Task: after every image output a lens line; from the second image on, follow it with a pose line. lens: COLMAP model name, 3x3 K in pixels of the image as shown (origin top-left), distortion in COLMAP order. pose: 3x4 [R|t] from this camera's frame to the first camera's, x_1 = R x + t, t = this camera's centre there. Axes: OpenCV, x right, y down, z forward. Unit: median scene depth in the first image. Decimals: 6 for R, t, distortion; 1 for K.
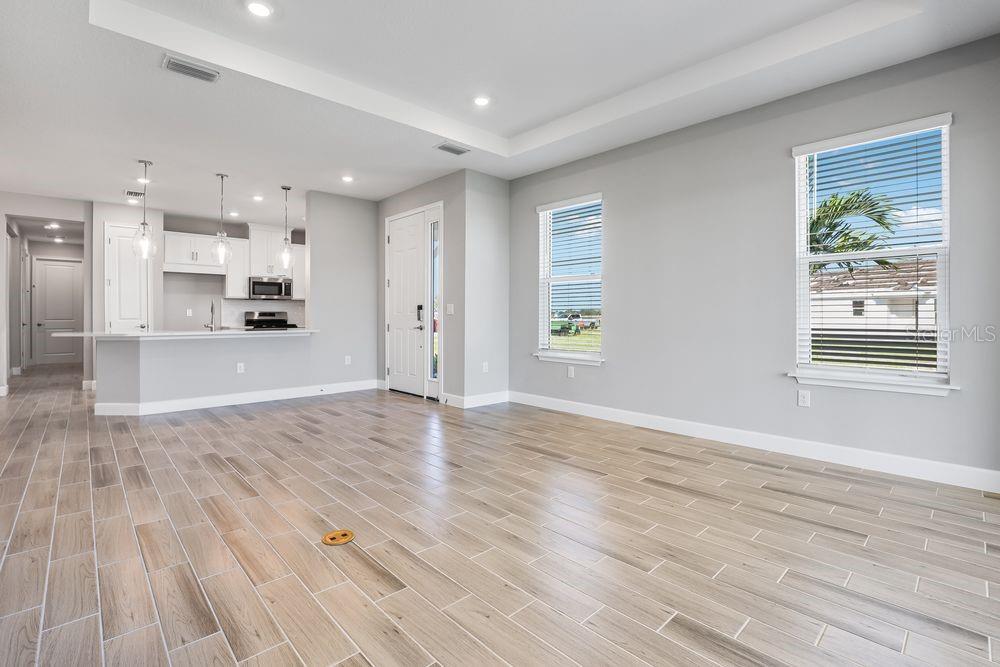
lens RADIAL K [[458.9, 0, 503.7], [0, 458.9, 317.3], [0, 0, 1]] dist [-0.027197, 0.000411]
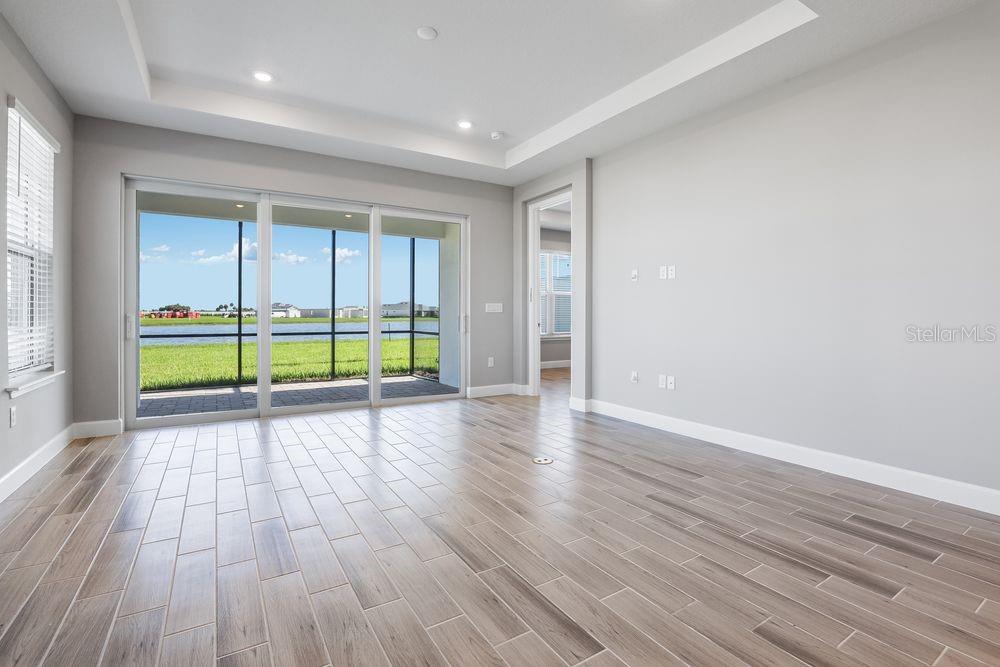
lens RADIAL K [[458.9, 0, 503.7], [0, 458.9, 317.3], [0, 0, 1]] dist [-0.027197, 0.000411]
pose [[-0.980929, -0.002888, 0.194345, -0.209113], [-0.001196, 0.999960, 0.008823, -0.002669], [-0.194363, 0.008423, -0.980894, 0.992711]]
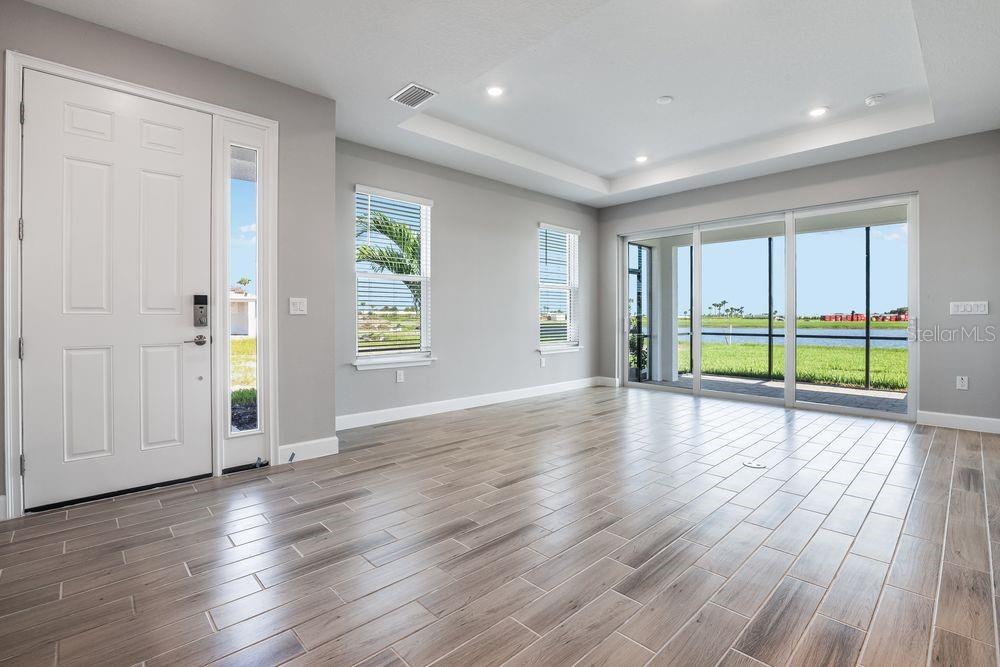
lens RADIAL K [[458.9, 0, 503.7], [0, 458.9, 317.3], [0, 0, 1]] dist [-0.027197, 0.000411]
pose [[-0.003764, -0.000406, 0.999993, -0.732076], [0.002912, 0.999996, 0.000417, -0.002210], [-0.999989, 0.002914, -0.003763, 0.722377]]
